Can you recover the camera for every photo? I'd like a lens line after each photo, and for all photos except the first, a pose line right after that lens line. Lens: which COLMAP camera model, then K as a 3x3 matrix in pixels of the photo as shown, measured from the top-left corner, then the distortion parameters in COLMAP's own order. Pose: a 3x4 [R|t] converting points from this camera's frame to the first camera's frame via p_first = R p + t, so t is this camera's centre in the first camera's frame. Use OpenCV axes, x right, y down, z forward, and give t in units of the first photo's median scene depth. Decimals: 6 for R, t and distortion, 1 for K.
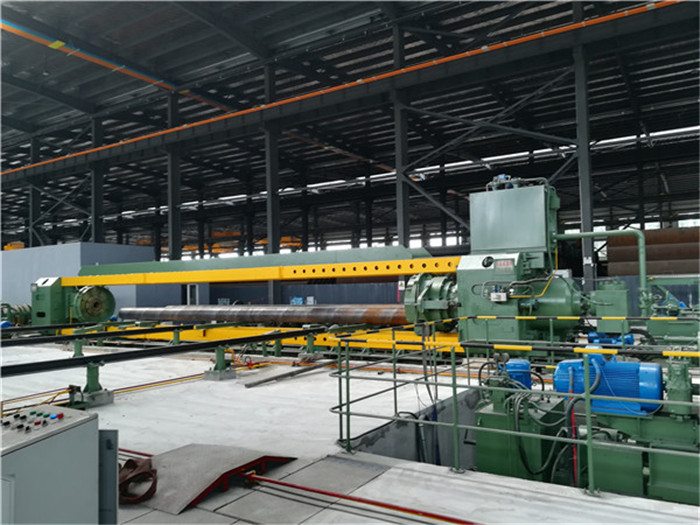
lens RADIAL K [[541.2, 0, 351.6], [0, 541.2, 263.6], [0, 0, 1]] dist [0.054151, -0.082511]
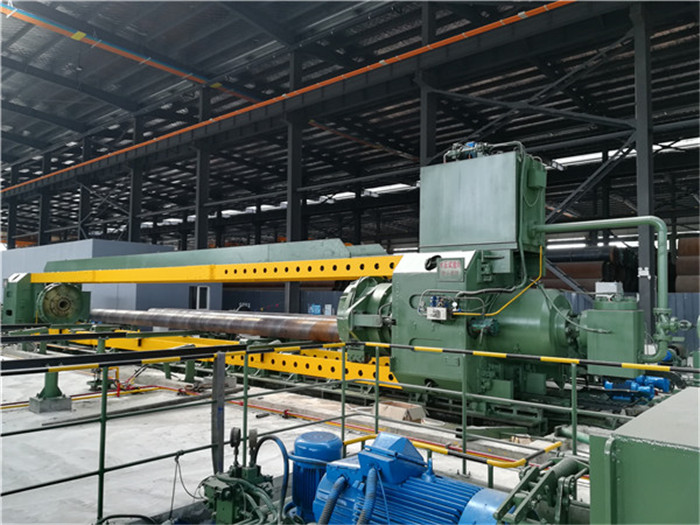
lens RADIAL K [[541.2, 0, 351.6], [0, 541.2, 263.6], [0, 0, 1]] dist [0.054151, -0.082511]
pose [[0.988338, 0.026712, -0.149915, 0.140691], [-0.029082, 0.999484, -0.013635, 0.006085], [0.149473, 0.017836, 0.988605, 0.165987]]
